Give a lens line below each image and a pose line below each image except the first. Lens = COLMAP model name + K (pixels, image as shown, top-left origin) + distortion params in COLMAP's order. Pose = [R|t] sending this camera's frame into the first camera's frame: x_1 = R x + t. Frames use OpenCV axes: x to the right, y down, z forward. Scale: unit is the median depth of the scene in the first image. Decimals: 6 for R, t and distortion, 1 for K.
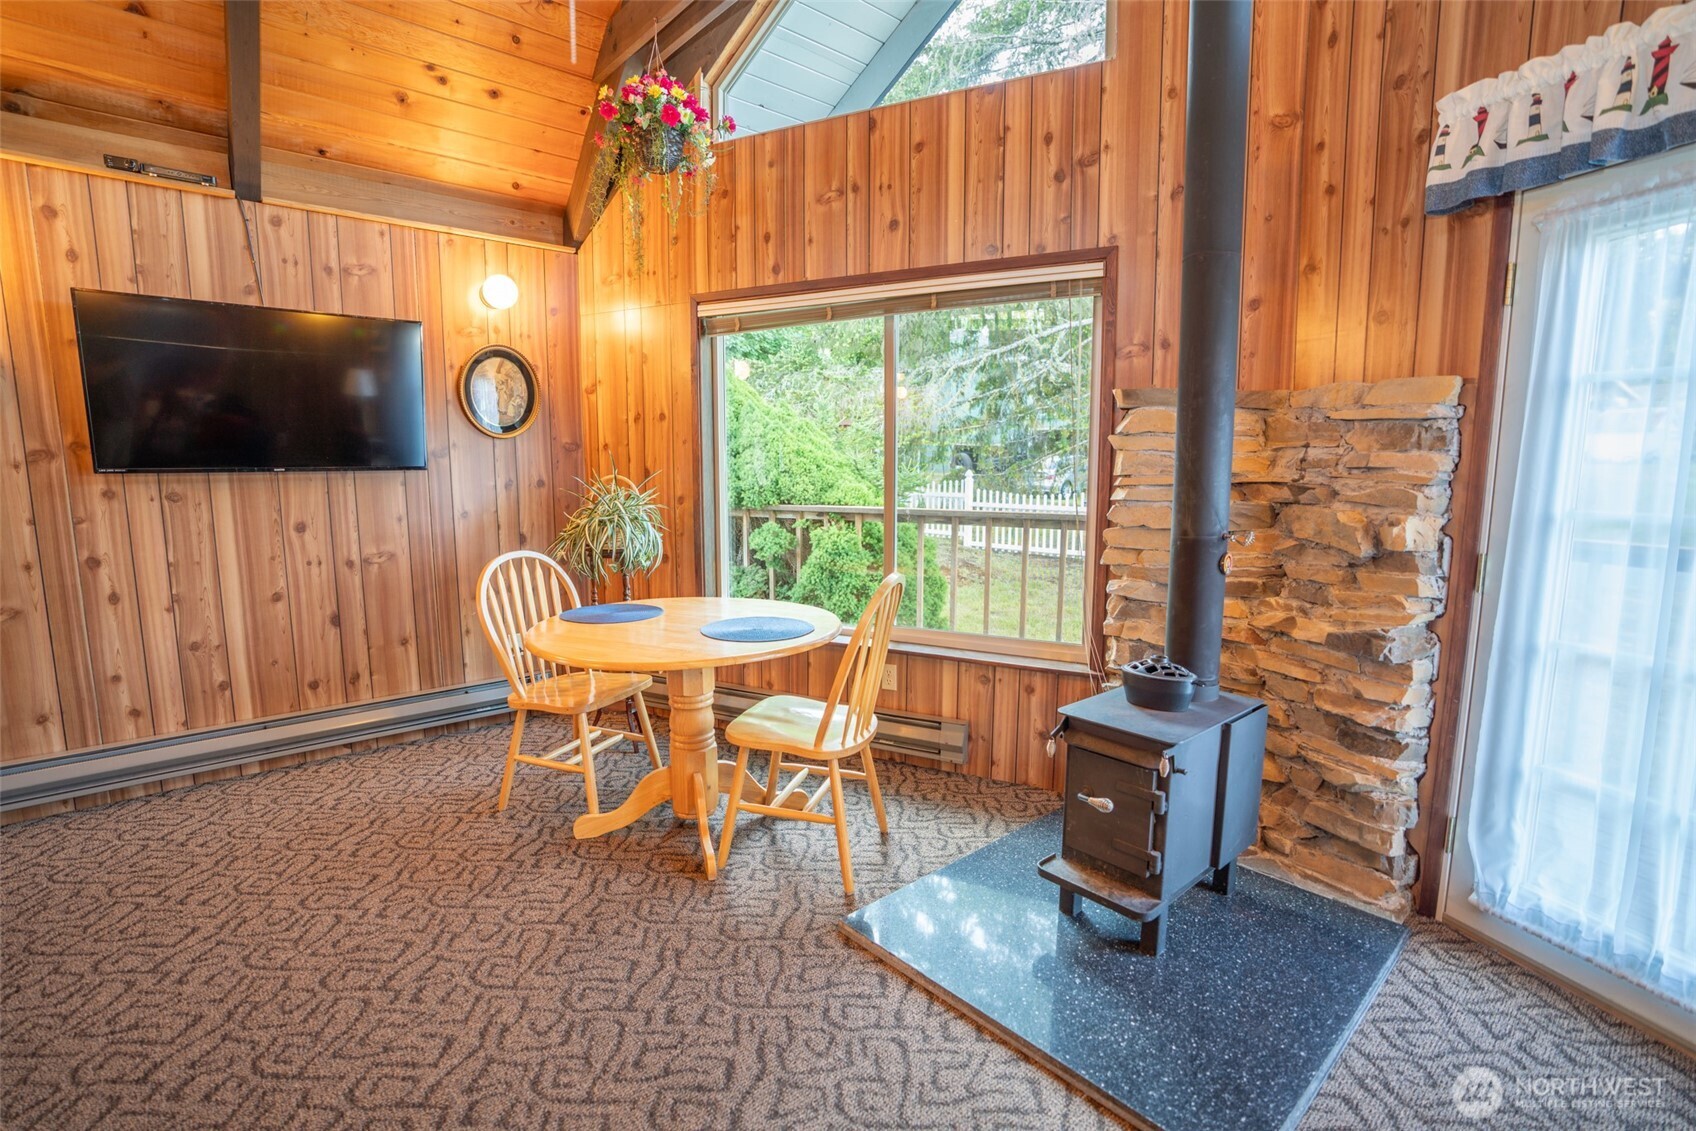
lens RADIAL K [[780.3, 0, 853.1], [0, 780.3, 558.4], [0, 0, 1]] dist [-0.044352, 0.008966]
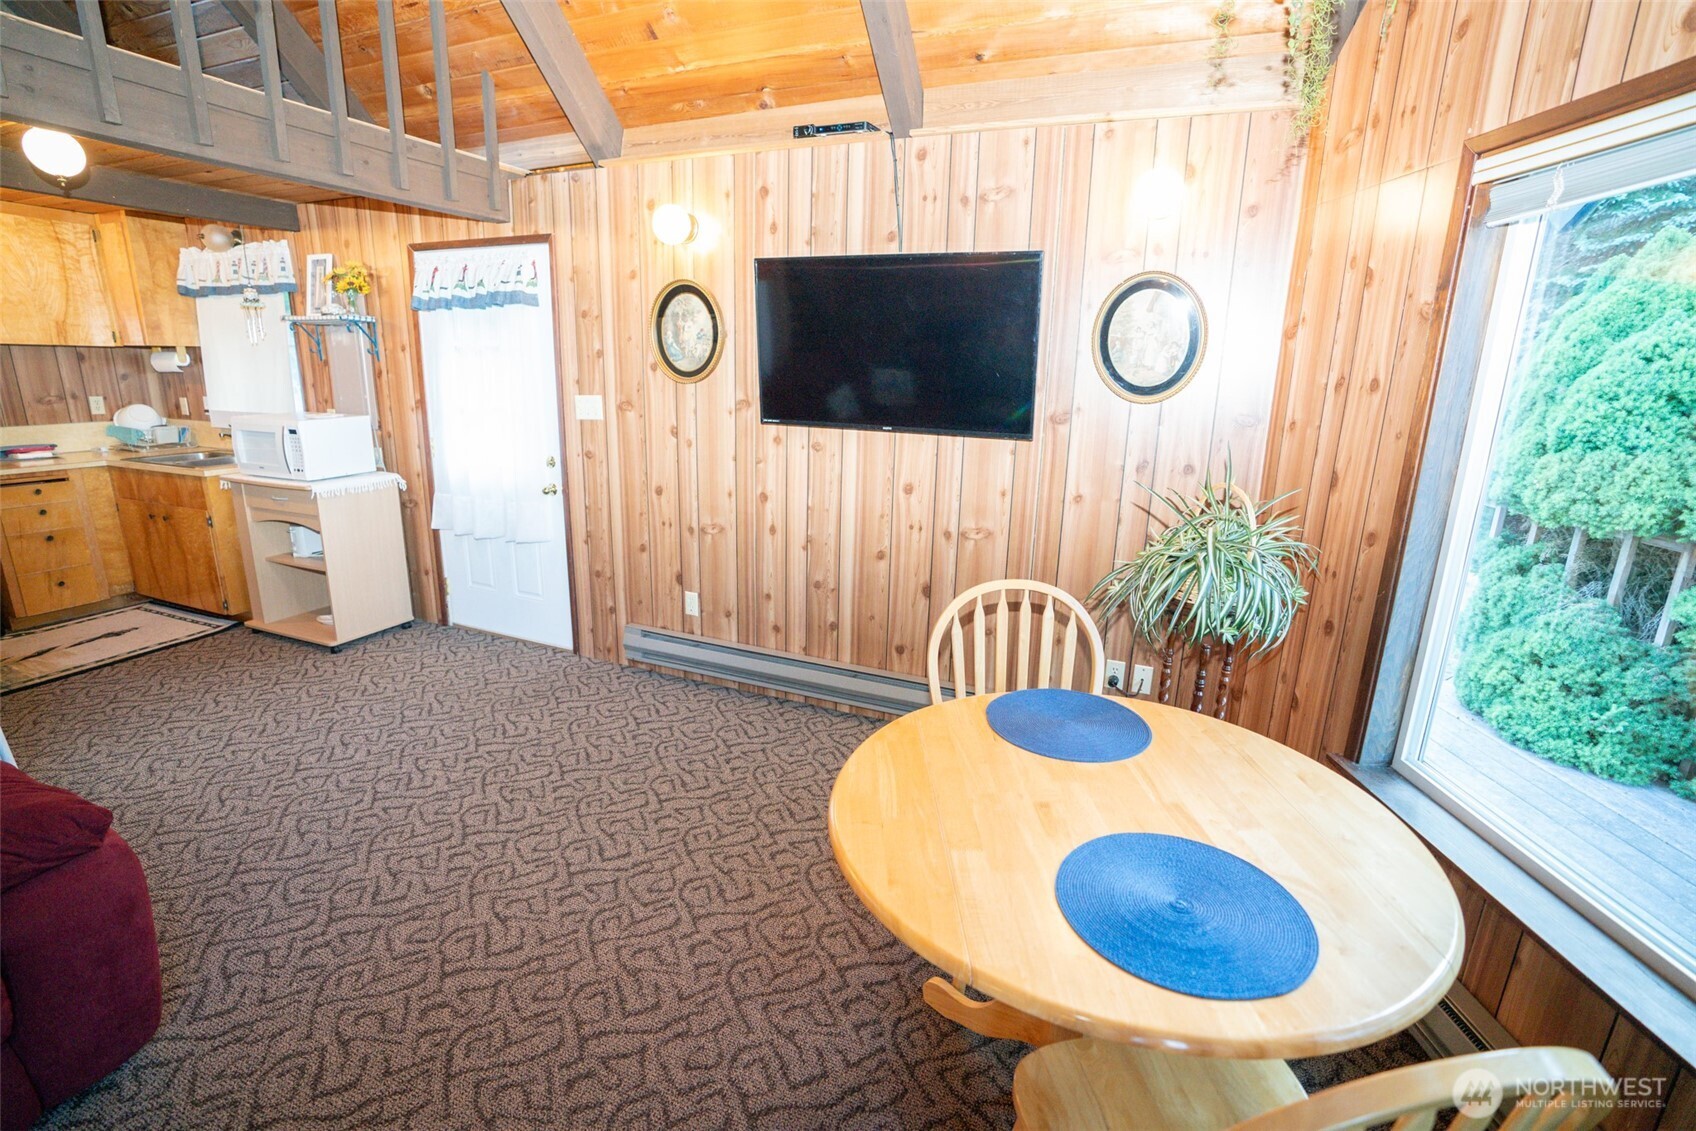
lens RADIAL K [[780.3, 0, 846.4], [0, 780.3, 560.2], [0, 0, 1]] dist [-0.044352, 0.008966]
pose [[0.428714, 0.237420, -0.871686, 0.114116], [-0.137275, 0.970767, 0.196892, -0.138388], [0.892950, 0.035250, 0.448774, 0.505342]]
